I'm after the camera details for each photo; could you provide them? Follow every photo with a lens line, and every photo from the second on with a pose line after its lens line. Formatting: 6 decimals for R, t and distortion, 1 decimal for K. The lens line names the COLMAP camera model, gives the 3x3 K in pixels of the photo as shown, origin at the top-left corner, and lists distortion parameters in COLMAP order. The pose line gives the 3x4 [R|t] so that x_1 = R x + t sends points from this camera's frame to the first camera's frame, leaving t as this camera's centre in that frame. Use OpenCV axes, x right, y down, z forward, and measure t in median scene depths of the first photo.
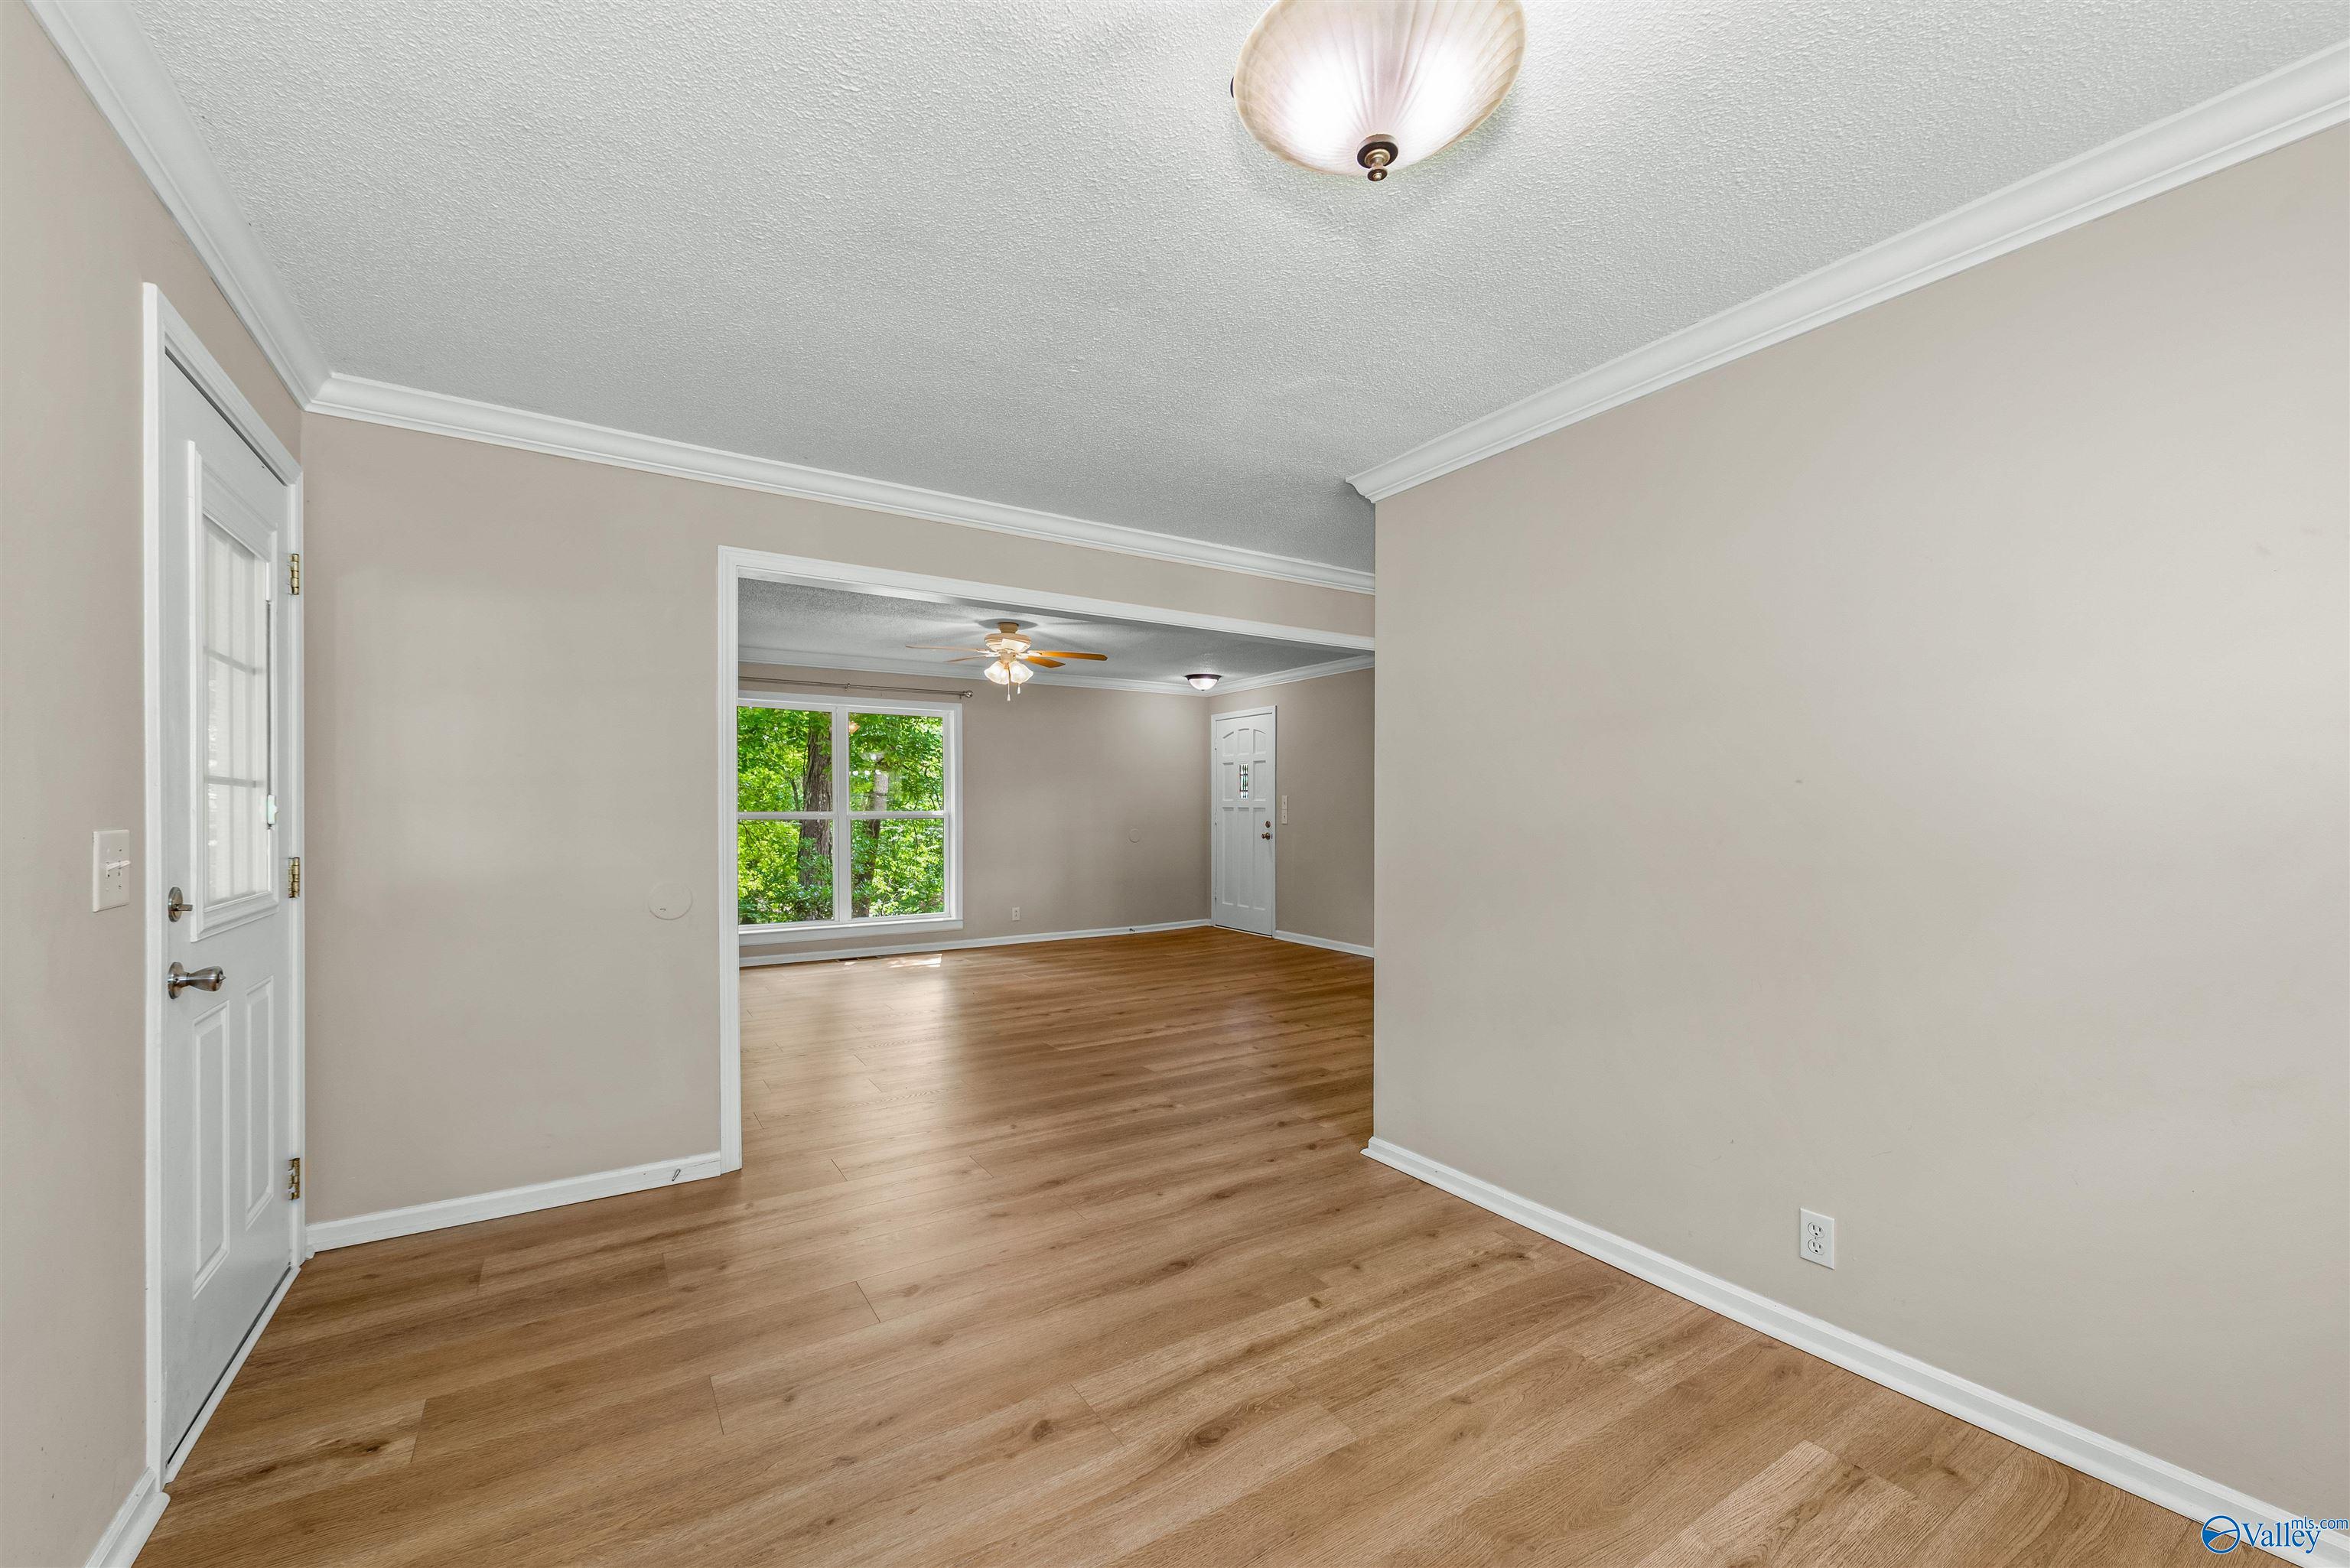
lens RADIAL K [[917.8, 0, 1192.4], [0, 917.8, 820.2], [0, 0, 1]] dist [0.005997, -0.001579]
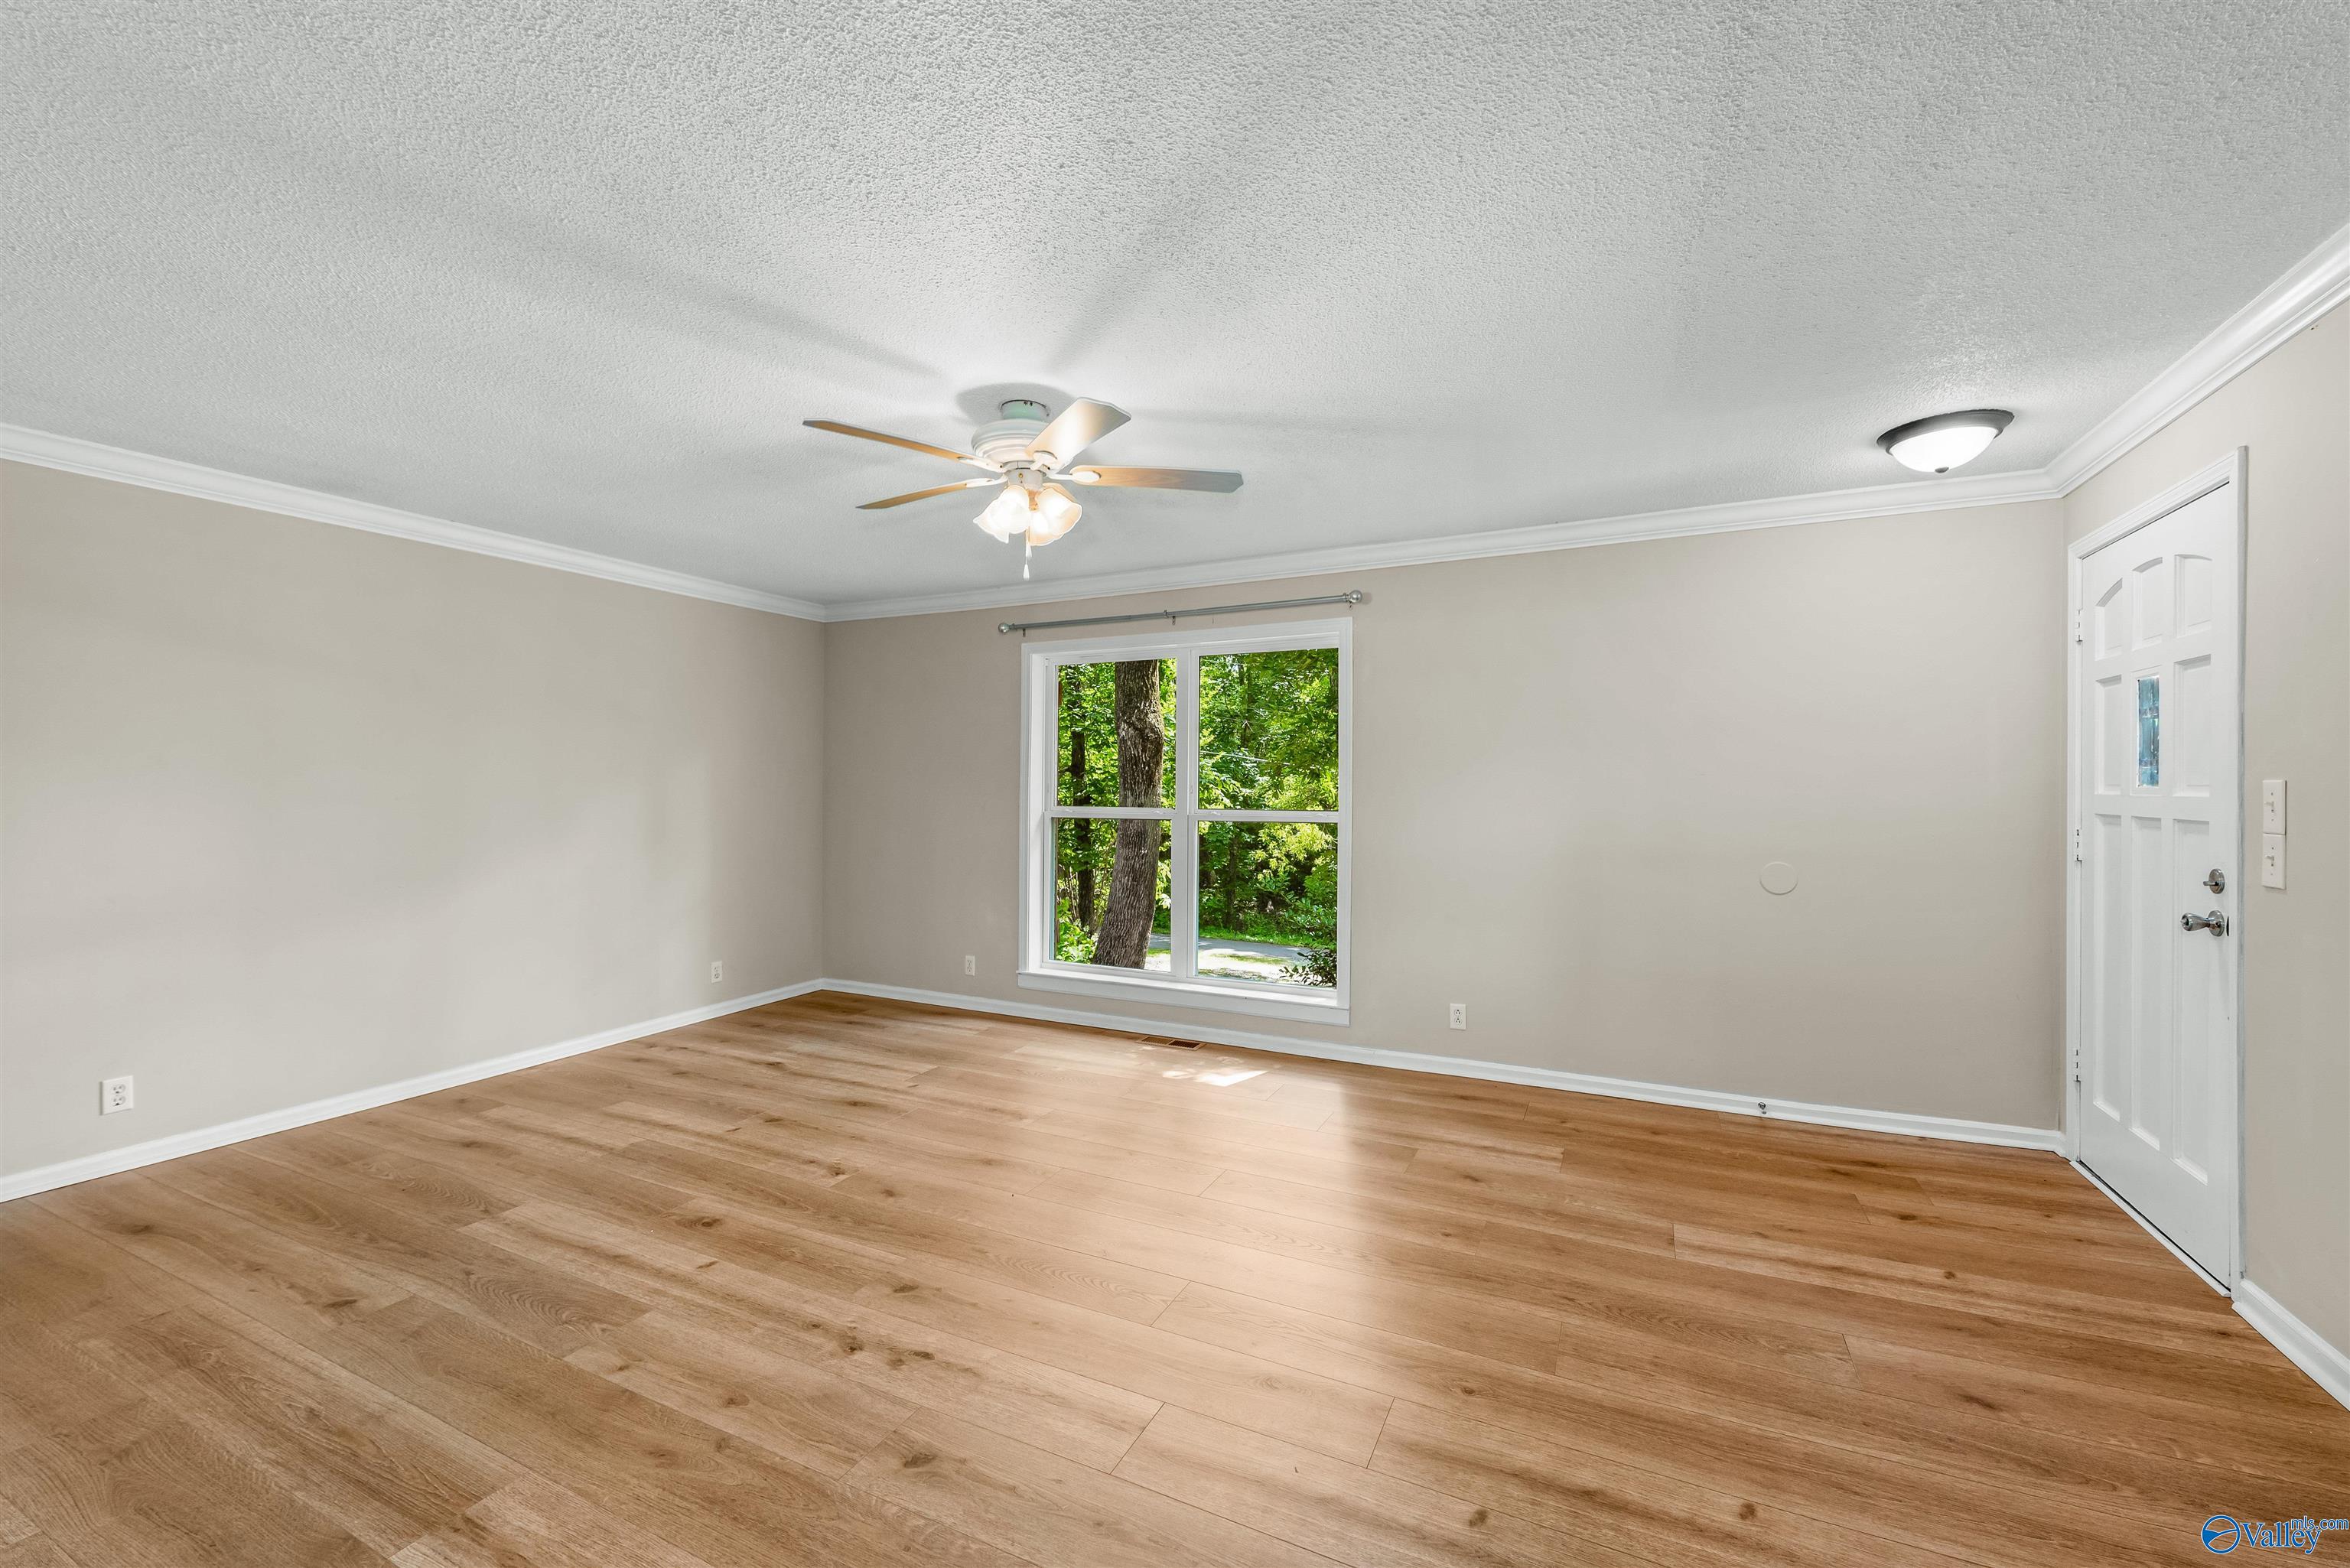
lens RADIAL K [[917.8, 0, 1185.1], [0, 917.8, 769.7], [0, 0, 1]] dist [0.005997, -0.001579]
pose [[0.510426, -0.015348, -0.859785, 0.164453], [-0.015742, 0.999506, -0.027188, -0.017037], [0.859778, 0.027412, 0.509932, 0.589672]]
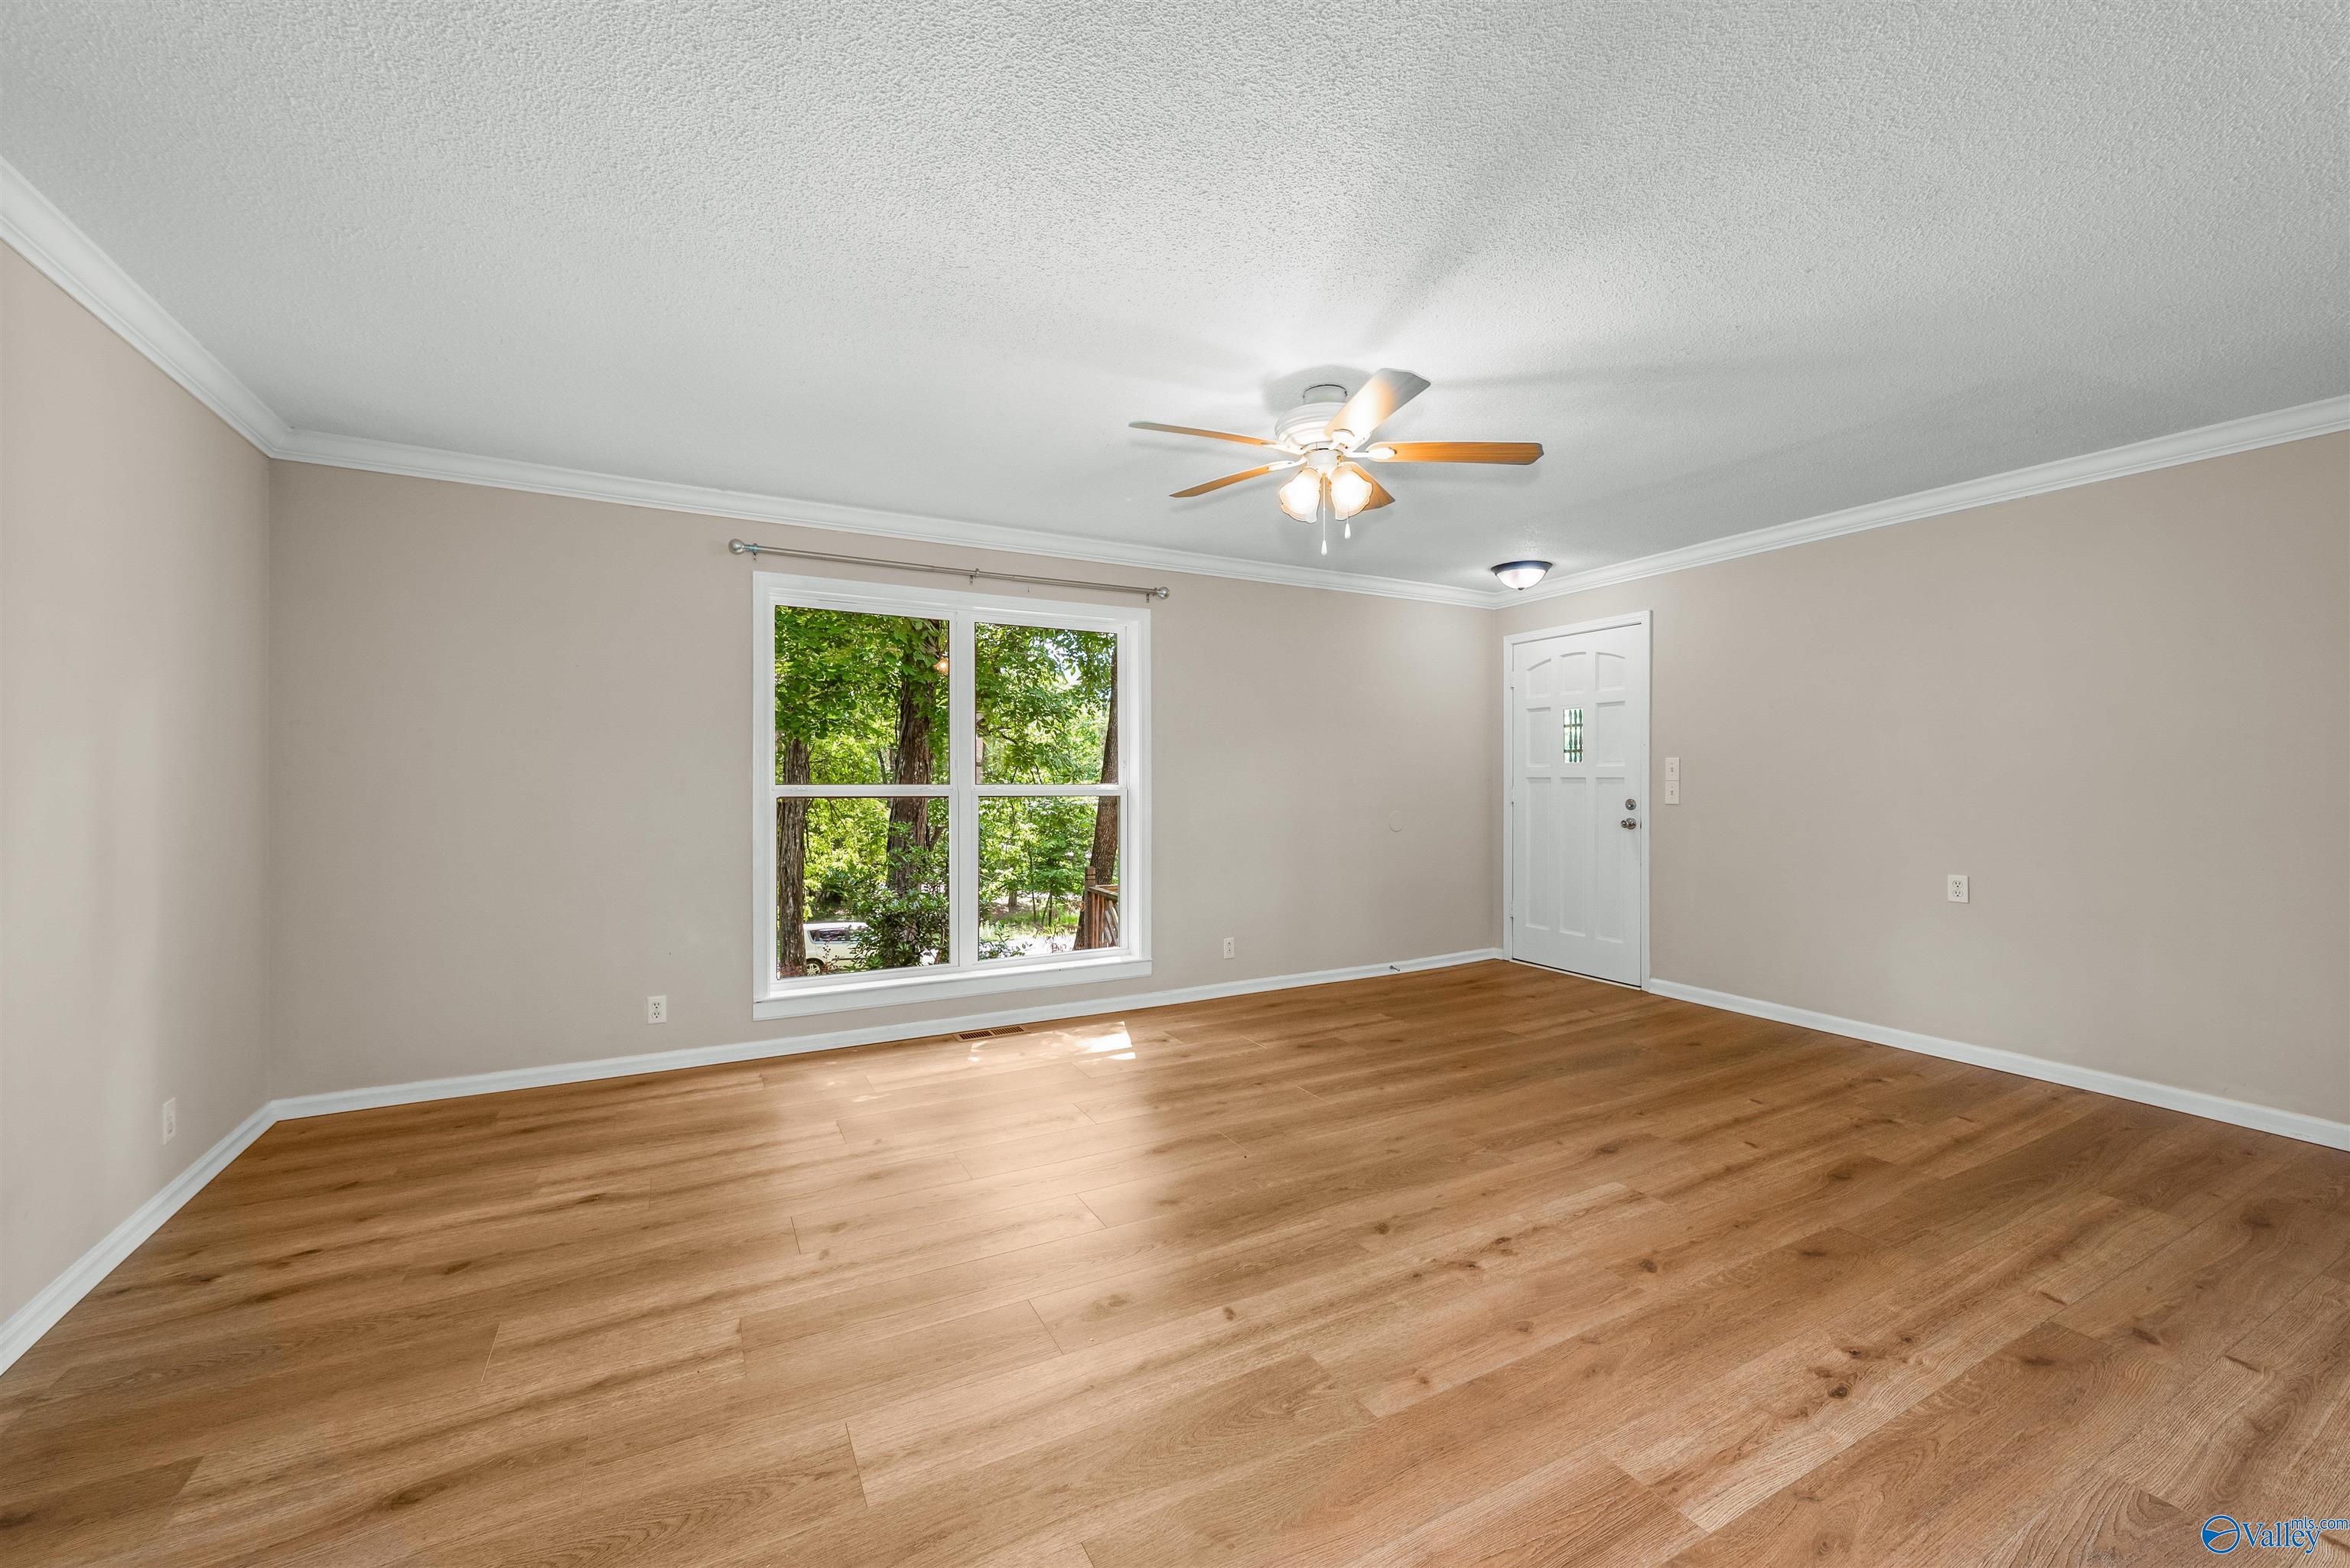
lens RADIAL K [[917.8, 0, 1175.5], [0, 917.8, 767.5], [0, 0, 1]] dist [0.005997, -0.001579]
pose [[0.995284, -0.002595, -0.096968, -0.162223], [-0.000255, 0.999568, -0.029373, -0.001969], [0.097002, 0.029259, 0.994854, 0.362305]]
